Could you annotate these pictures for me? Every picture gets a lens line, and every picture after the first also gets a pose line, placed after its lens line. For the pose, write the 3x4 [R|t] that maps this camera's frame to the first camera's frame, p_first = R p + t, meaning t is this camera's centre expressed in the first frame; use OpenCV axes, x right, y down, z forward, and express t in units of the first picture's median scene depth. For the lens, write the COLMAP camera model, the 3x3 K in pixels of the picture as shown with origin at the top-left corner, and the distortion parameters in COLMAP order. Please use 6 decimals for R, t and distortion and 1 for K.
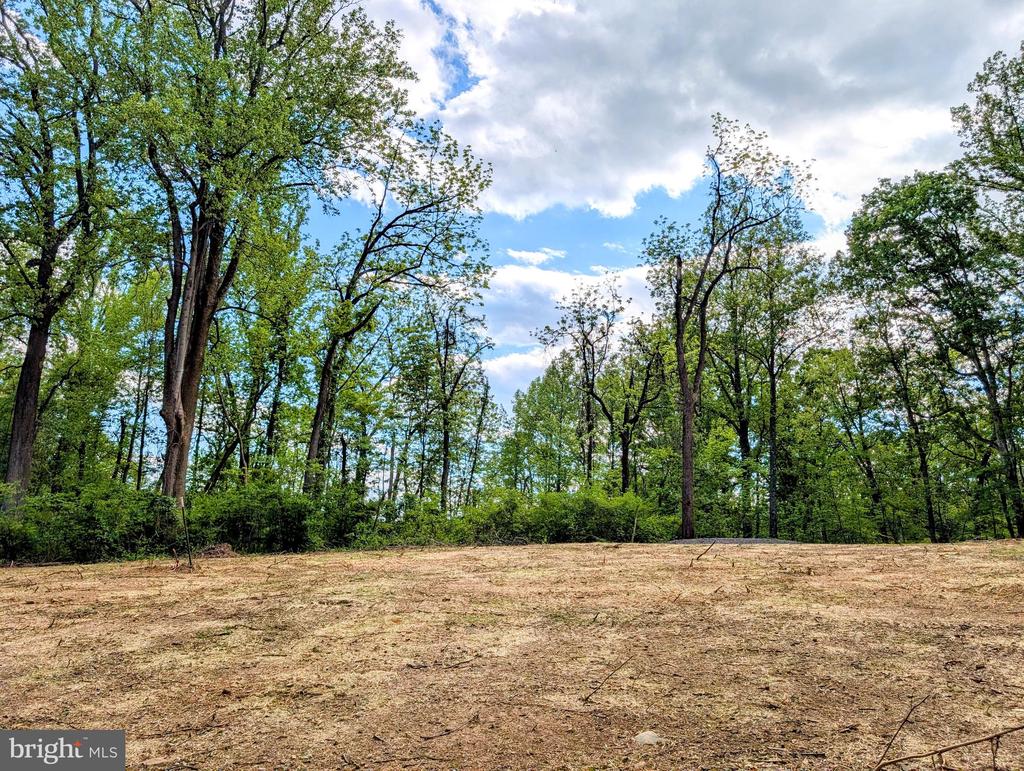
lens RADIAL K [[733.3, 0, 511.4], [0, 733.3, 384.4], [0, 0, 1]] dist [0.029553, -0.025175]
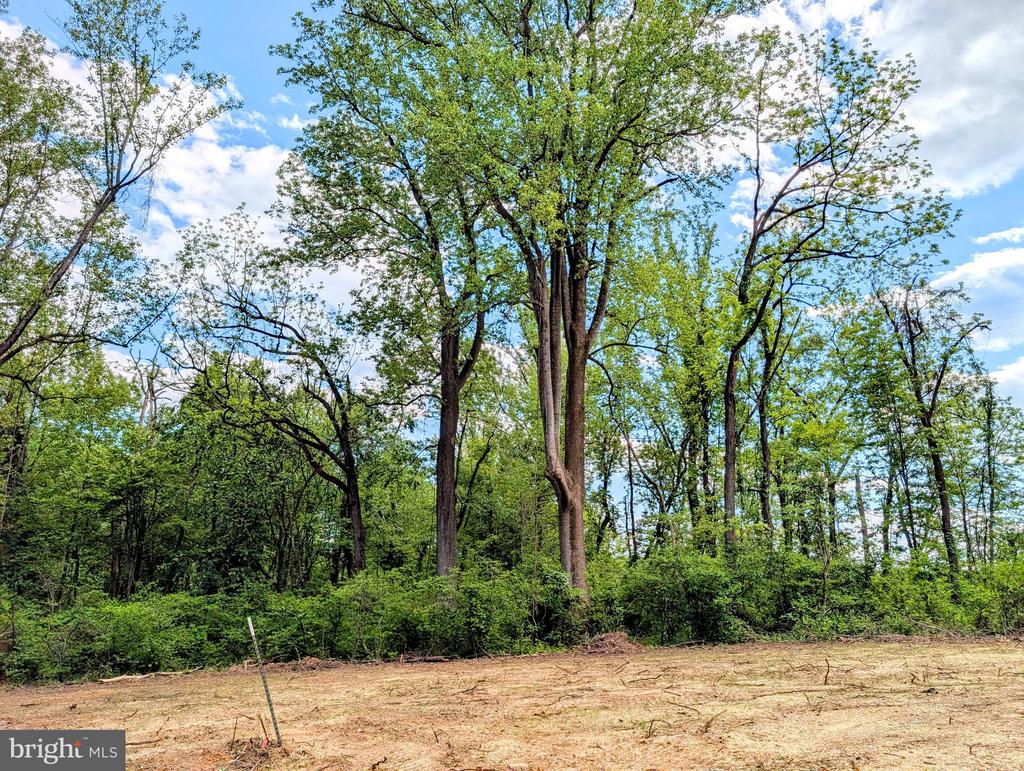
lens RADIAL K [[733.3, 0, 515.5], [0, 733.3, 390.9], [0, 0, 1]] dist [0.029553, -0.025175]
pose [[0.790671, -0.186237, -0.583228, 0.017972], [0.148542, 0.982502, -0.112358, 0.022143], [0.593948, 0.002204, 0.804500, 0.185535]]
